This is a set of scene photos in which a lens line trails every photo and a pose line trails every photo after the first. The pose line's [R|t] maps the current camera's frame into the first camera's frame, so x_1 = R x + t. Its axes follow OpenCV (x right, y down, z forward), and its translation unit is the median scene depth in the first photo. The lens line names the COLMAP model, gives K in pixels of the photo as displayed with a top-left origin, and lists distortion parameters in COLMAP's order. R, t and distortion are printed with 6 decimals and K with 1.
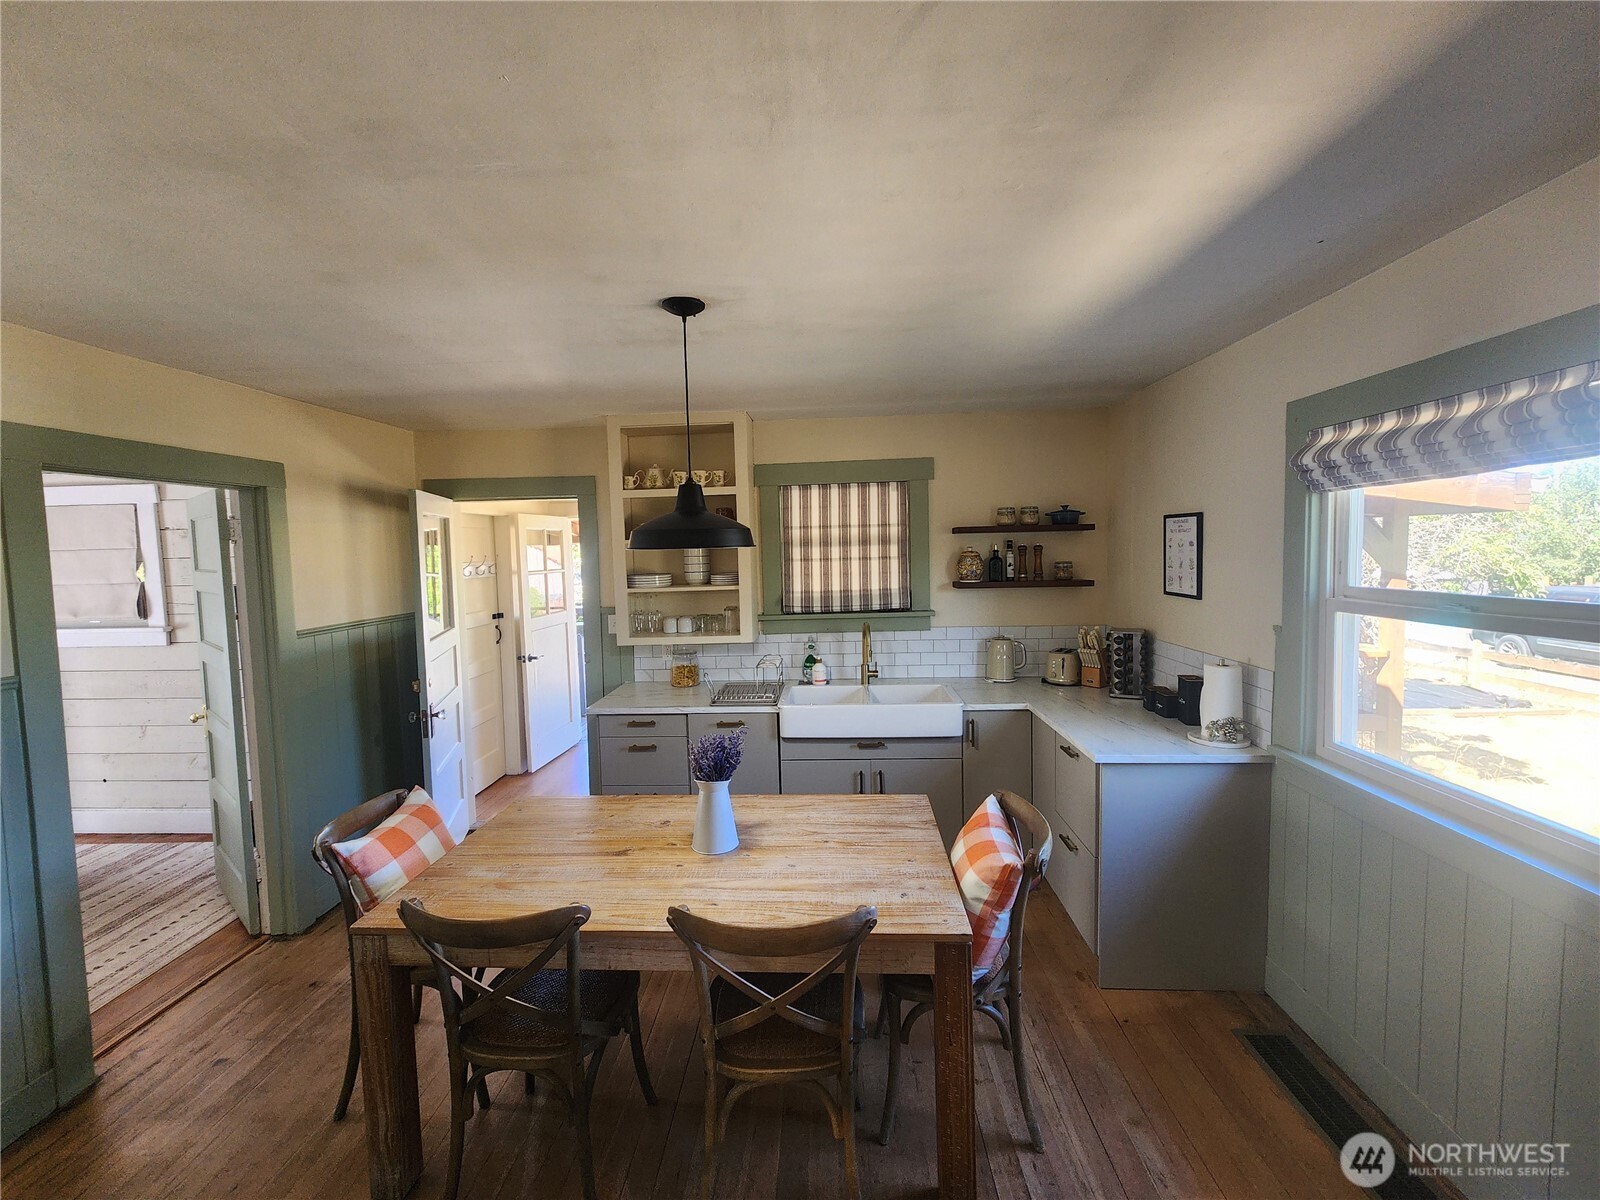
lens RADIAL K [[653.3, 0, 802.1], [0, 653.3, 591.4], [0, 0, 1]] dist [0.001123, 0.000414]
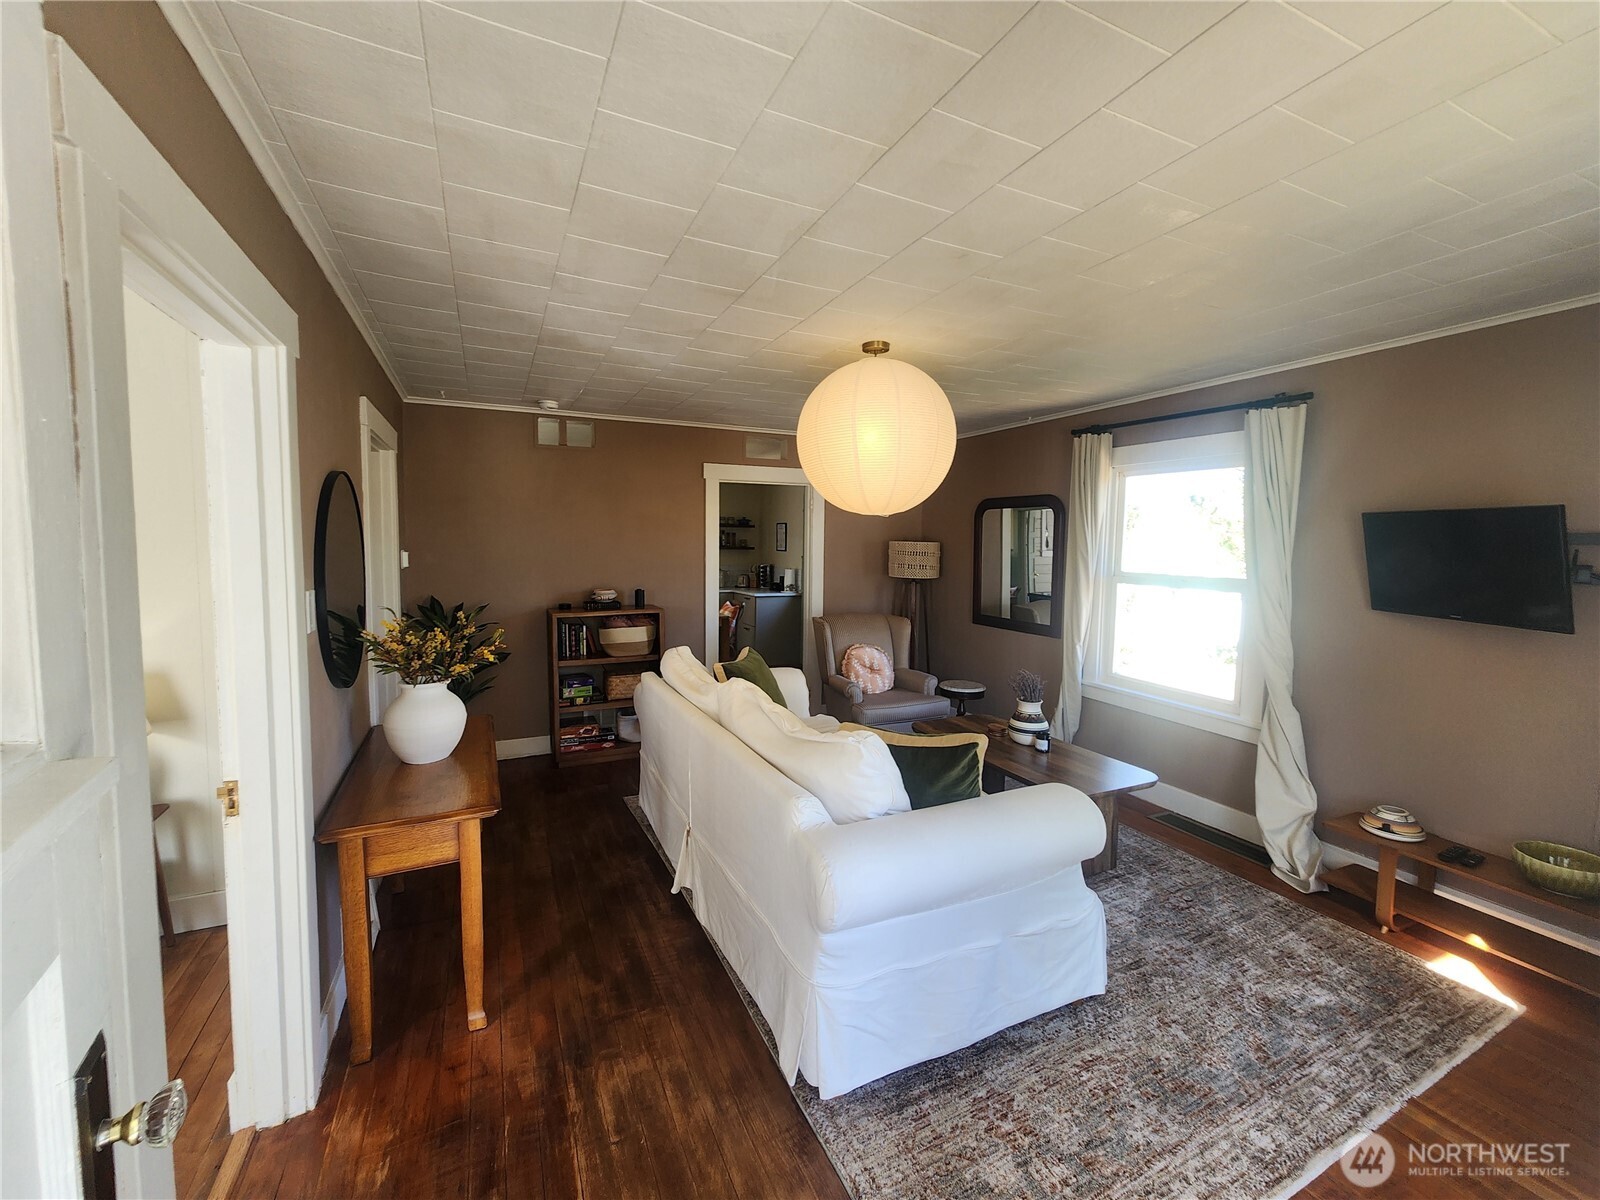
lens RADIAL K [[653.3, 0, 797.8], [0, 653.3, 591.5], [0, 0, 1]] dist [0.001123, 0.000414]
pose [[0.879941, -0.006782, 0.475035, -0.619967], [0.003799, 0.999967, 0.007241, 0.138346], [-0.475069, -0.004567, 0.879937, -1.335673]]
